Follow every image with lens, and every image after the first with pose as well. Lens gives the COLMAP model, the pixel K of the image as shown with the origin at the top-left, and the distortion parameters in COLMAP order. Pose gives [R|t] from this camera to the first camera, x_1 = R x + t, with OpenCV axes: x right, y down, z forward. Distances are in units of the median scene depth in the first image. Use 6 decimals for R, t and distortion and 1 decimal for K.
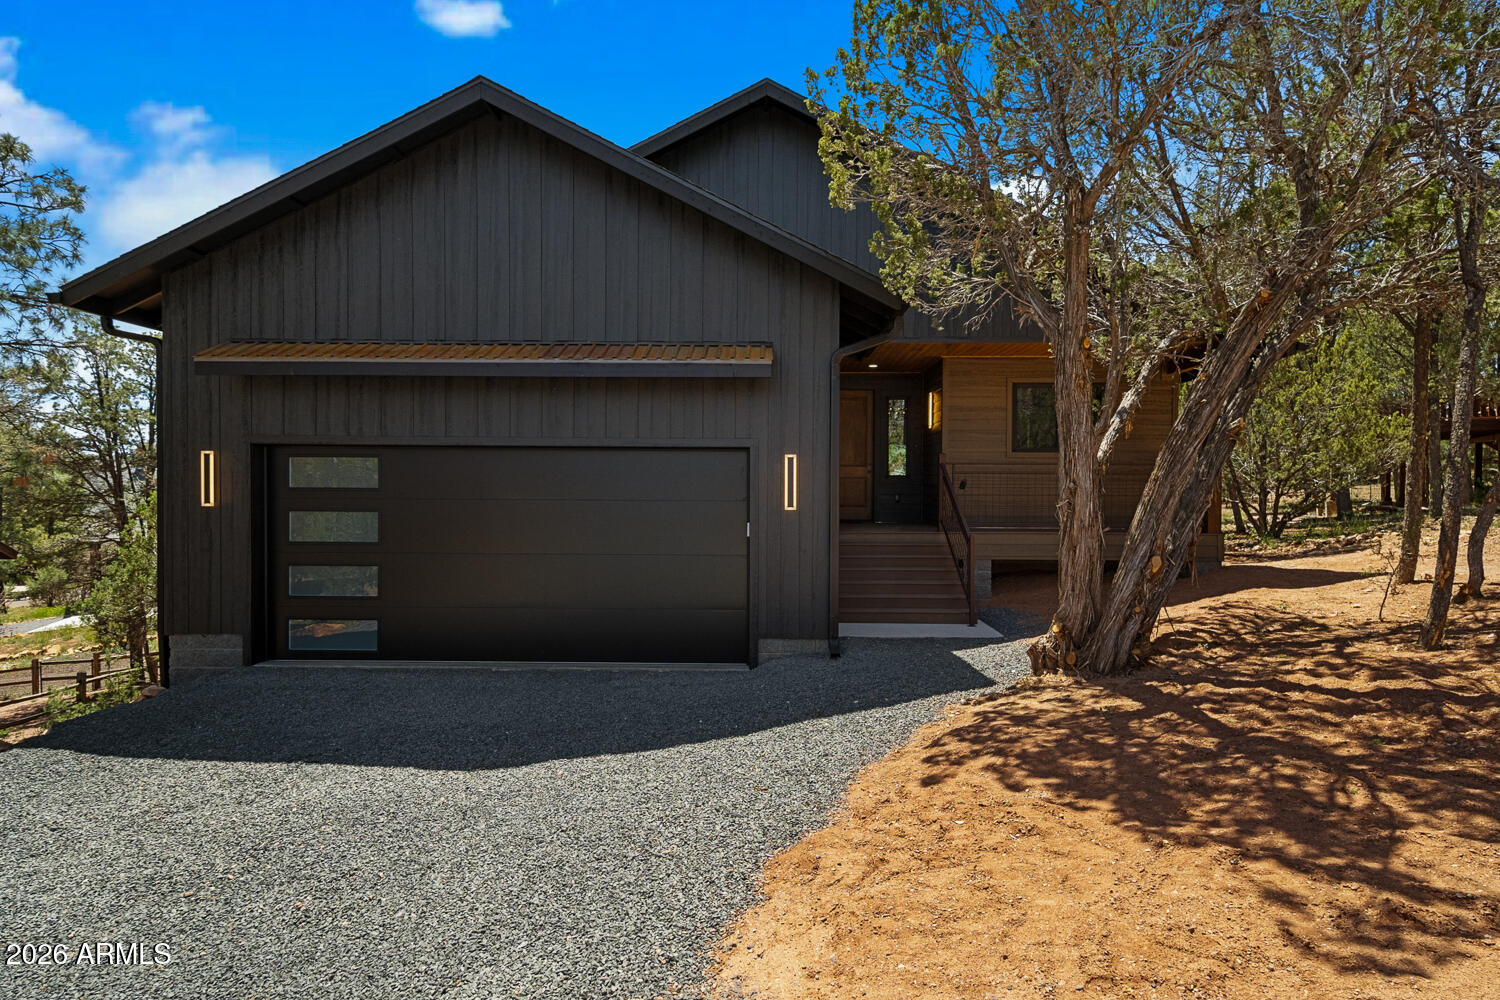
lens RADIAL K [[816.9, 0, 748.9], [0, 816.9, 466.3], [0, 0, 1]] dist [0.003741, 0.000389]
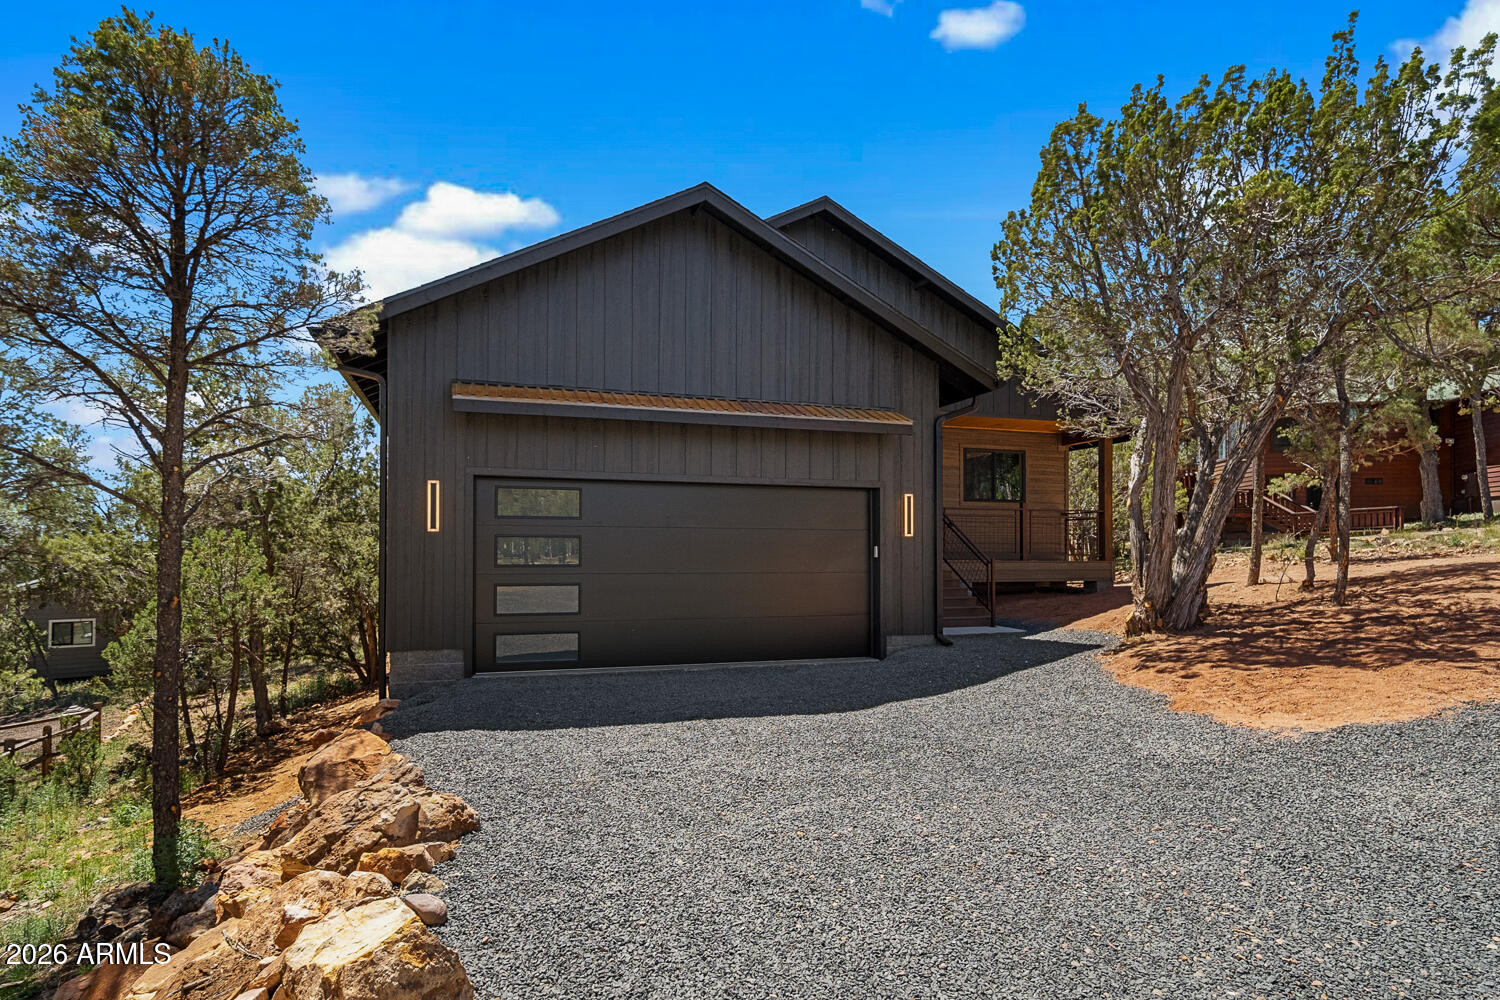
lens RADIAL K [[835.5, 0, 750.0], [0, 835.5, 500.0], [0, 0, 1]] dist [0.002182, -0.000319]
pose [[0.943998, 0.017660, 0.329478, -0.634237], [-0.005410, 0.999261, -0.038062, 0.047657], [-0.329907, 0.034148, 0.943396, -0.185695]]
